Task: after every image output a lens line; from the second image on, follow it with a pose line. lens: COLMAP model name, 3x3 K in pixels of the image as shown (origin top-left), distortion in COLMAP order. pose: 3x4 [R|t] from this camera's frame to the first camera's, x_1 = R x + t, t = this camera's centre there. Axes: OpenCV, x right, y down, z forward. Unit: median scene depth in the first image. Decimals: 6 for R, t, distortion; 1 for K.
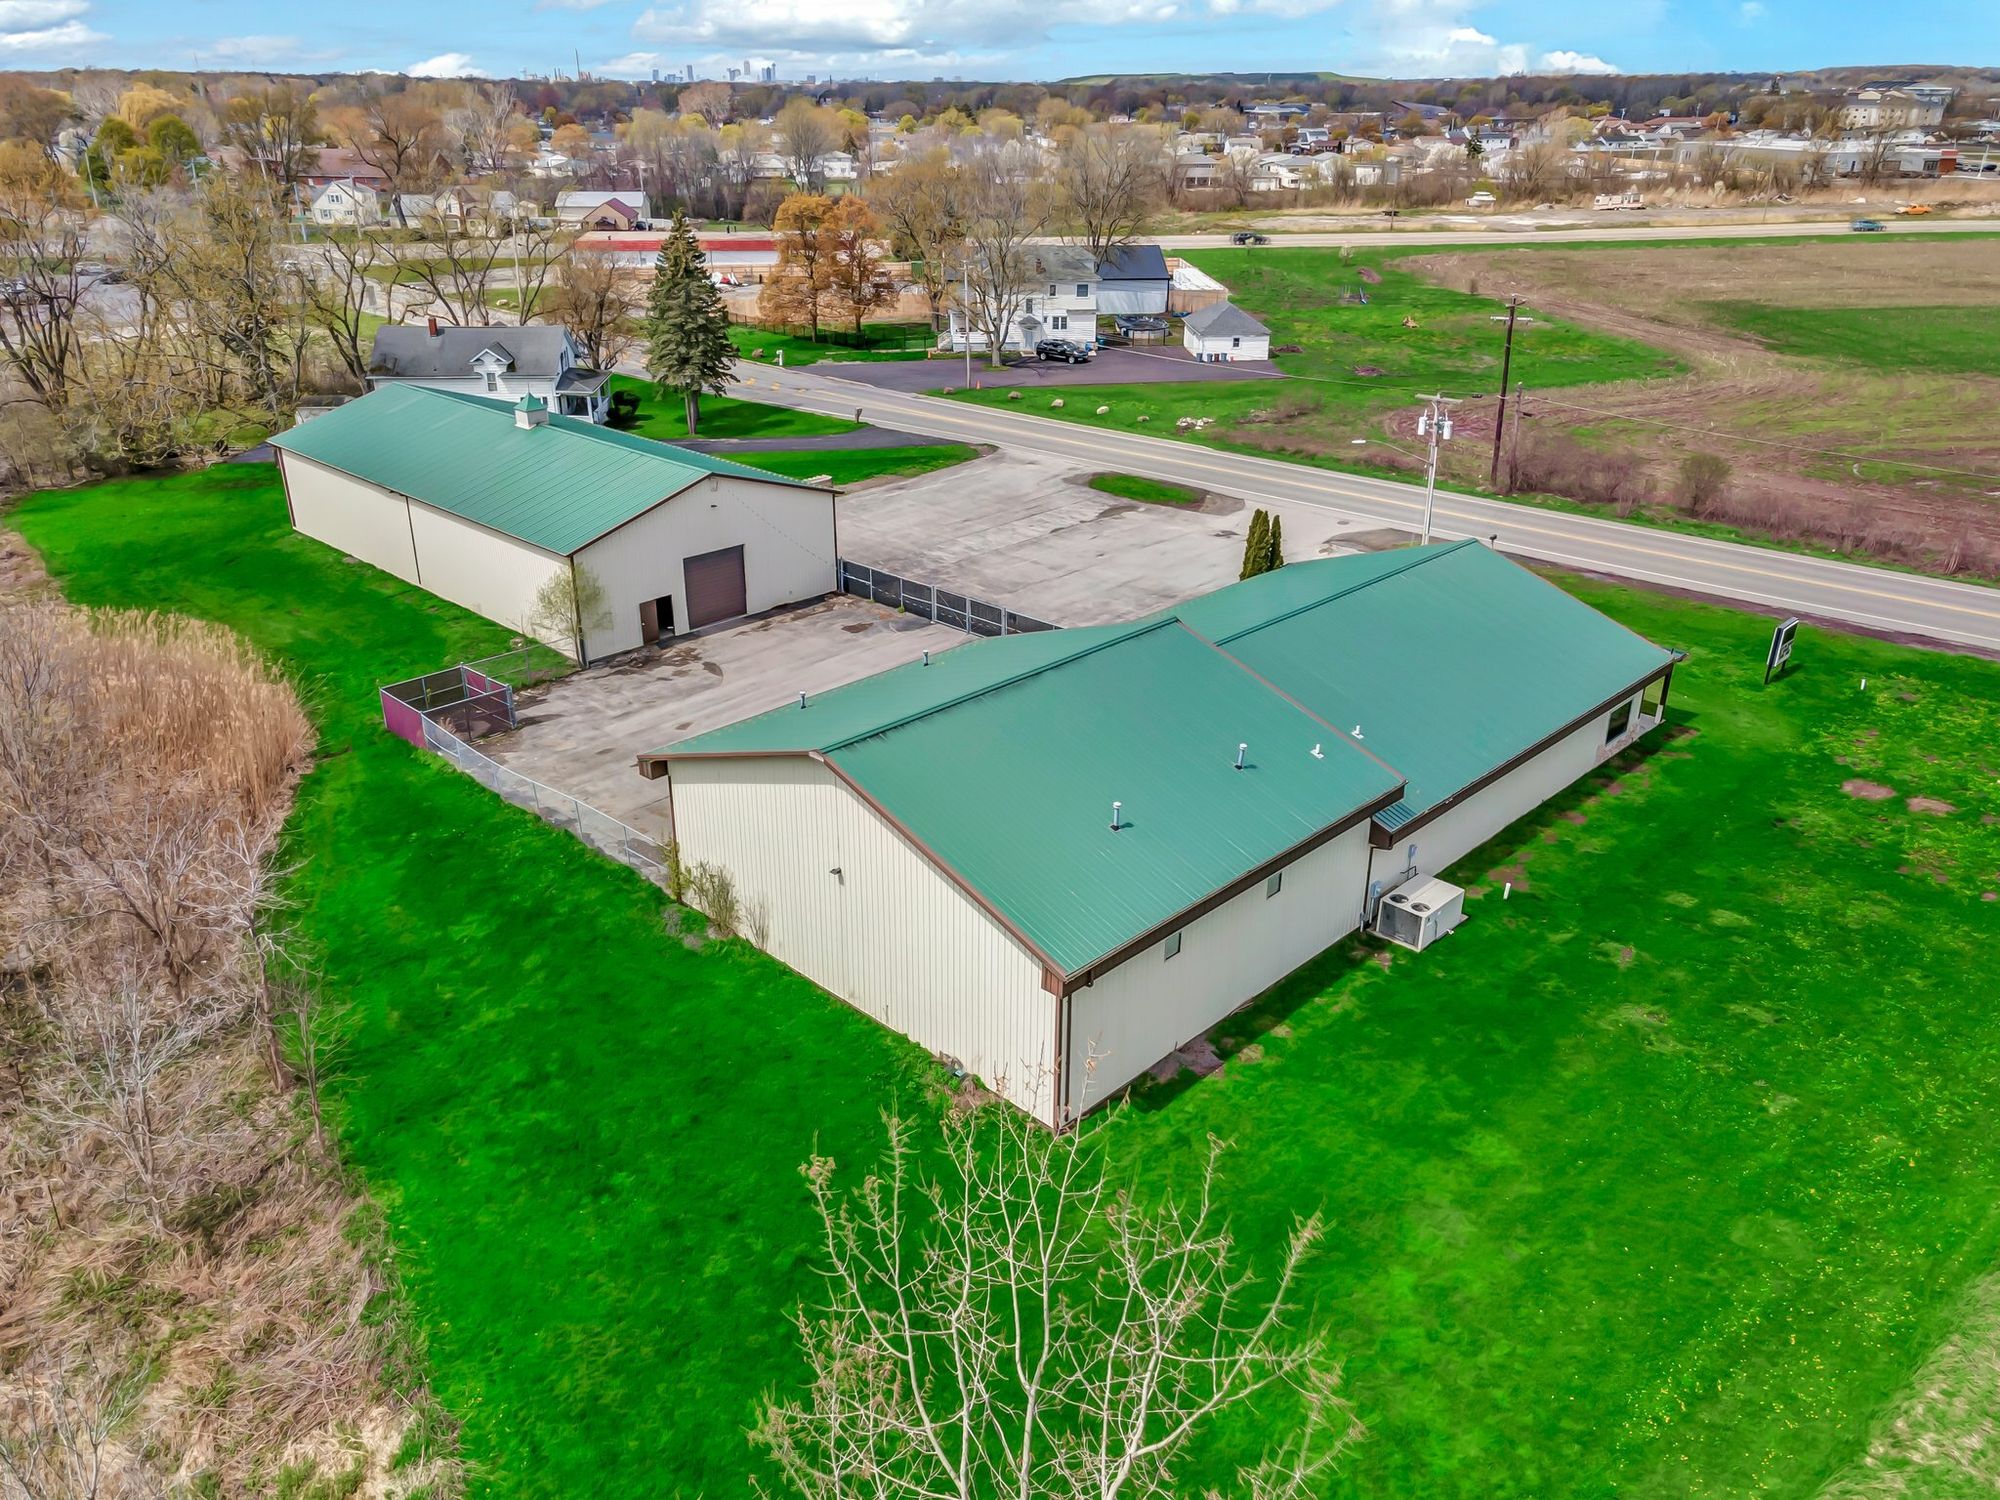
lens RADIAL K [[1474.4, 0, 976.1], [0, 1474.4, 733.8], [0, 0, 1]] dist [0.029665, 0.005486]
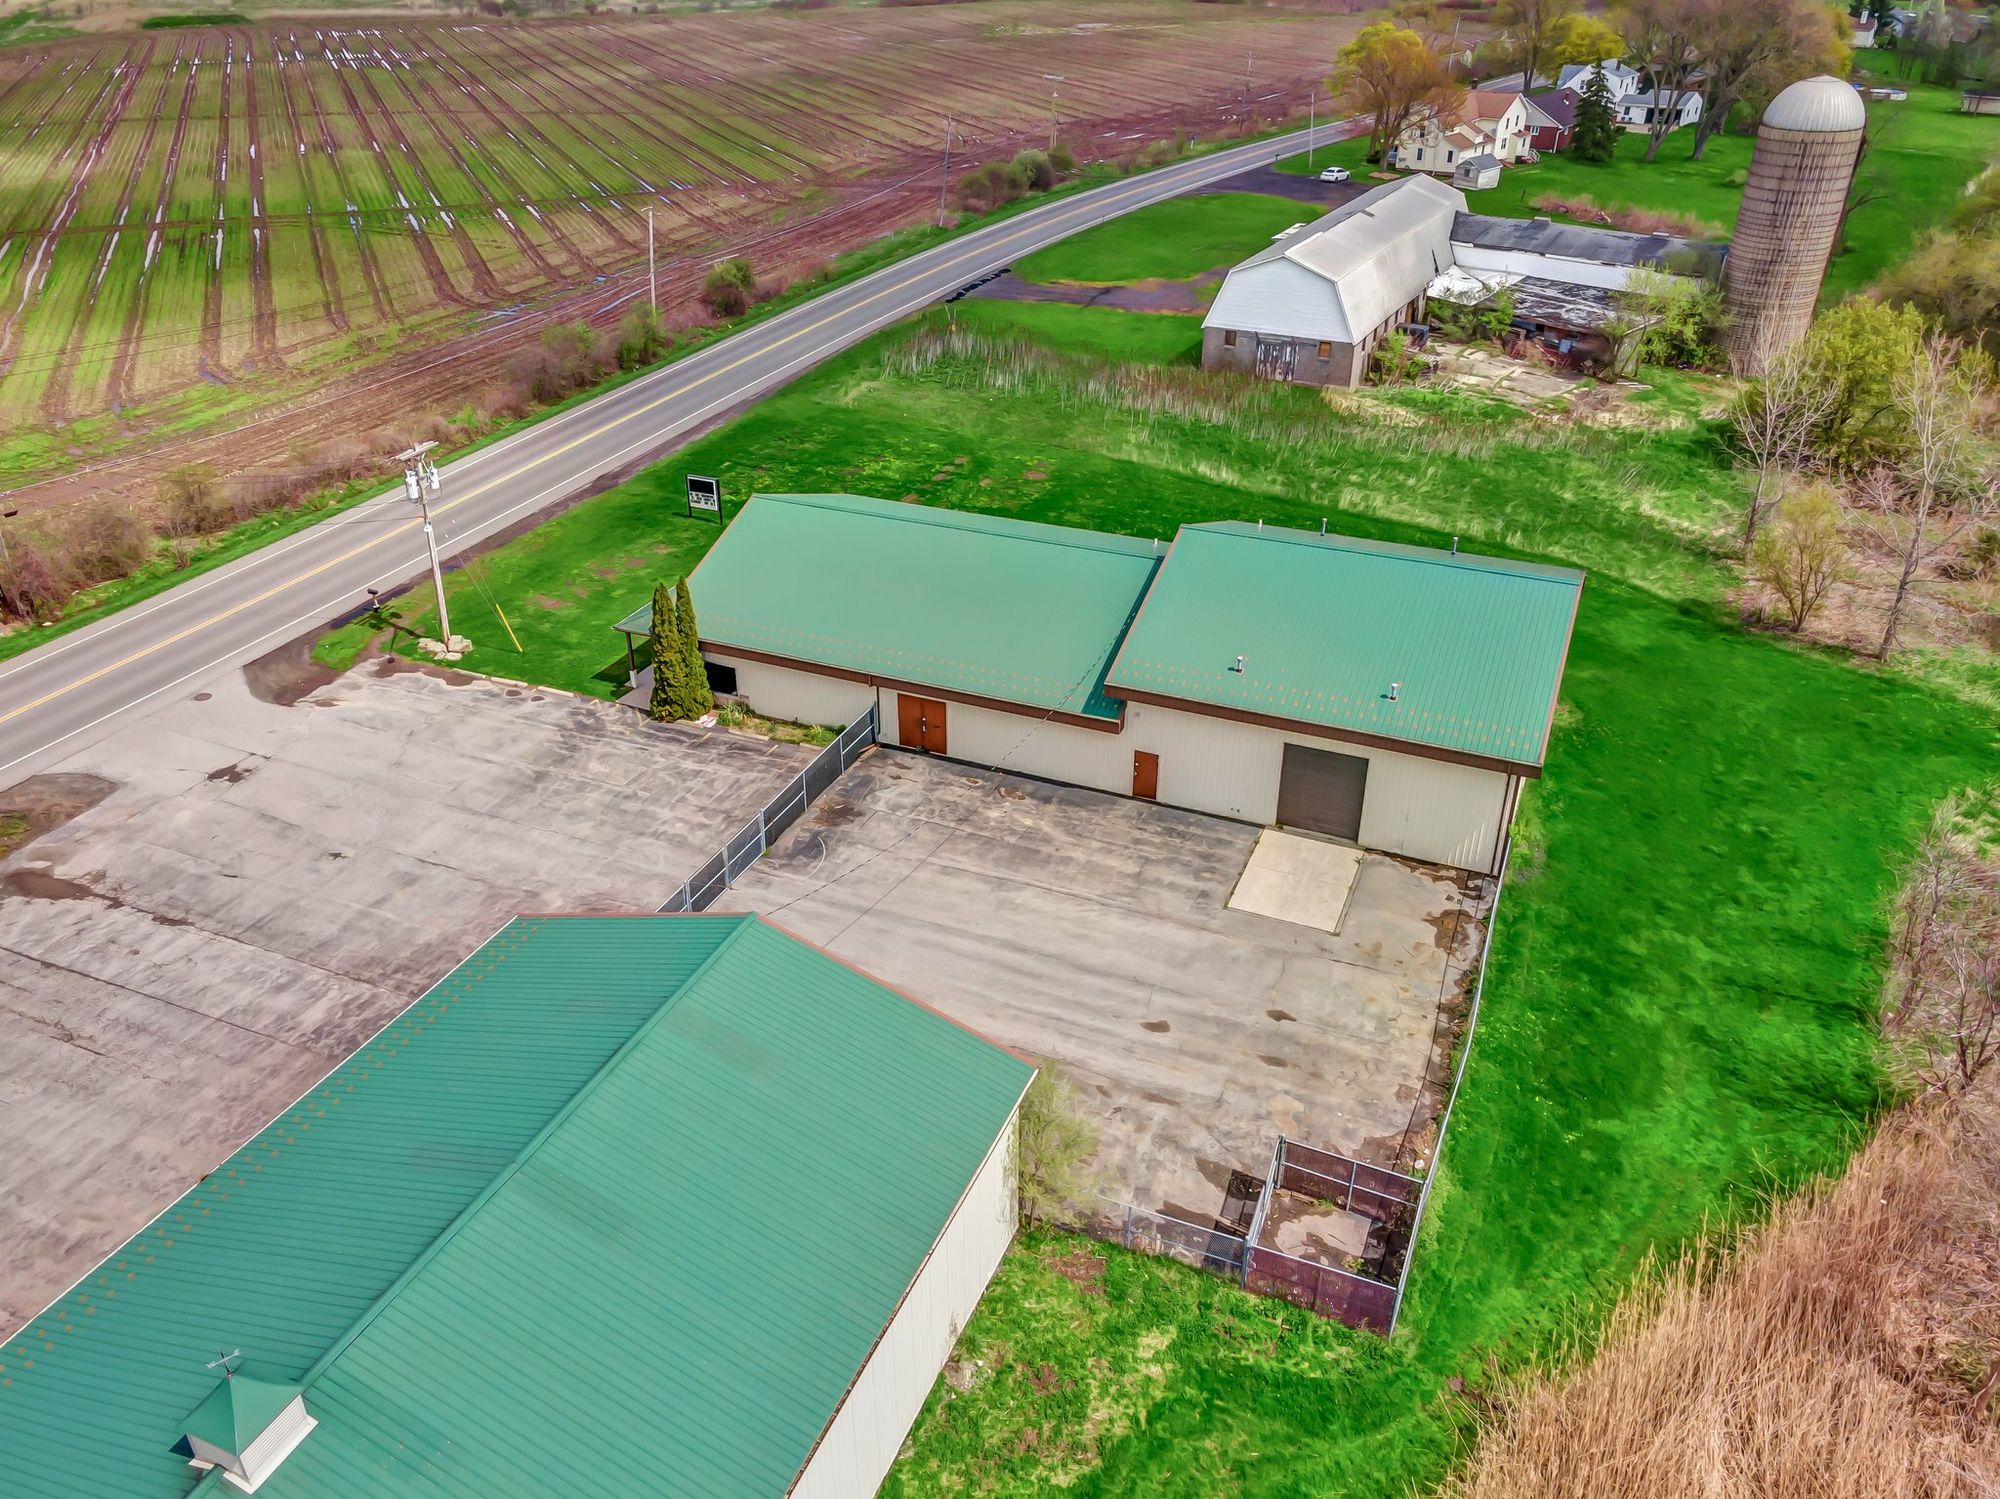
lens RADIAL K [[1483.1, 0, 970.2], [0, 1483.1, 757.0], [0, 0, 1]] dist [0.020400, 0.024642]
pose [[-0.354032, -0.465207, 0.811322, -0.642155], [0.384761, 0.718241, 0.579731, -0.519436], [-0.852420, 0.517409, -0.075286, 0.961838]]
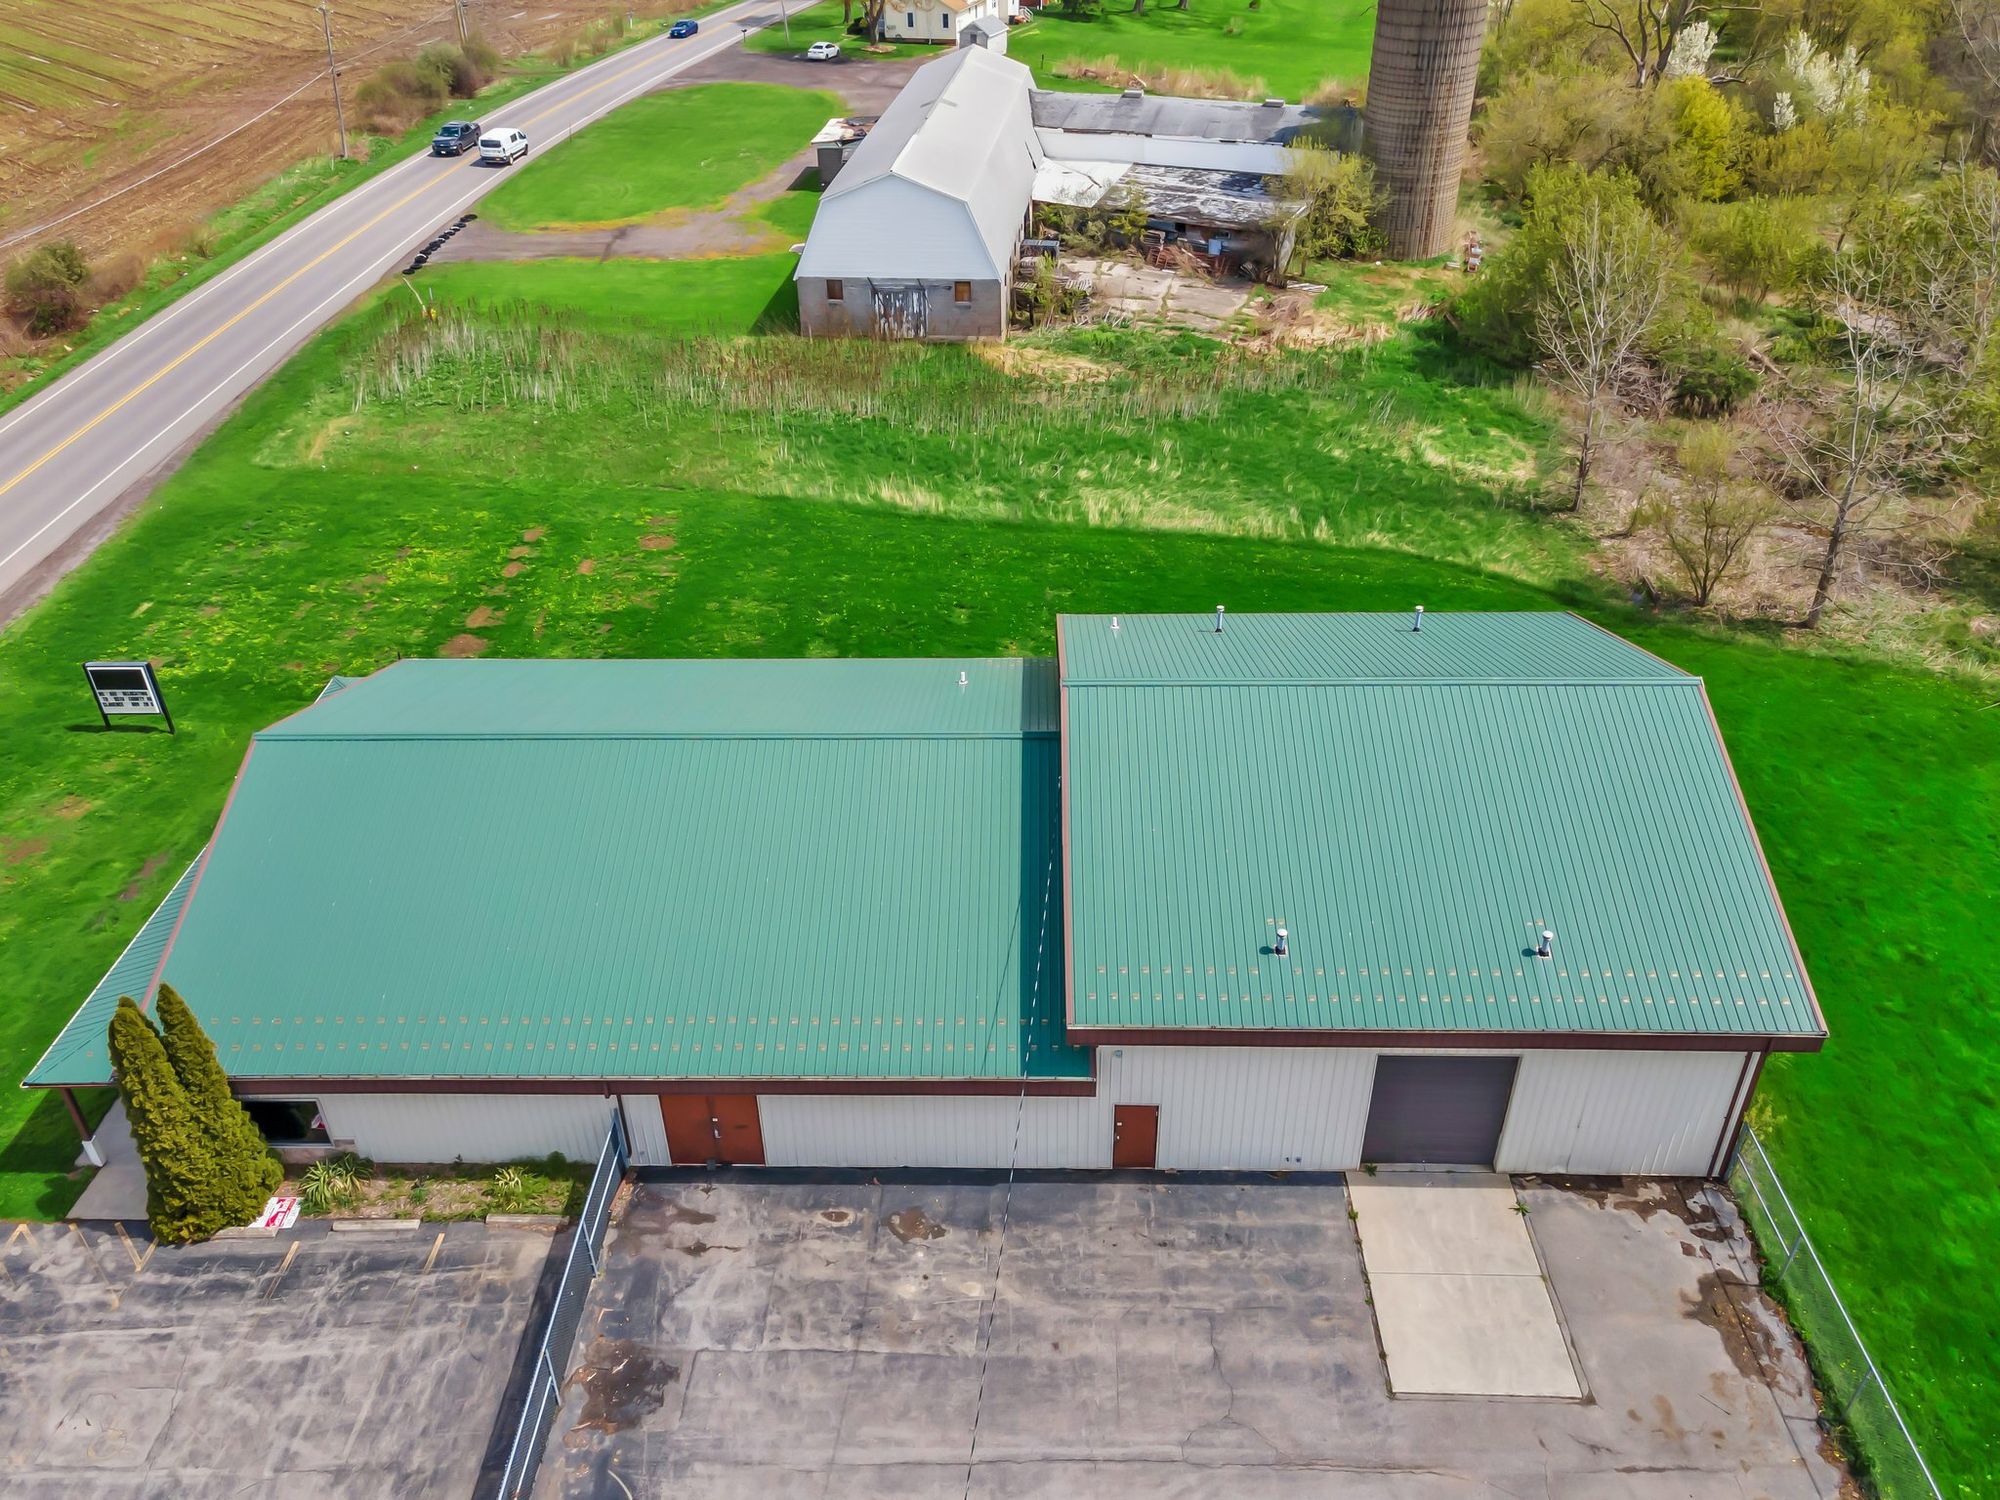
lens RADIAL K [[1530.7, 0, 992.1], [0, 1530.7, 749.9], [0, 0, 1]] dist [0.005512, 0.066566]
pose [[-0.689196, -0.390776, 0.610167, -0.230615], [0.306694, 0.605618, 0.734279, -0.452443], [-0.656467, 0.693196, -0.297541, 0.912698]]
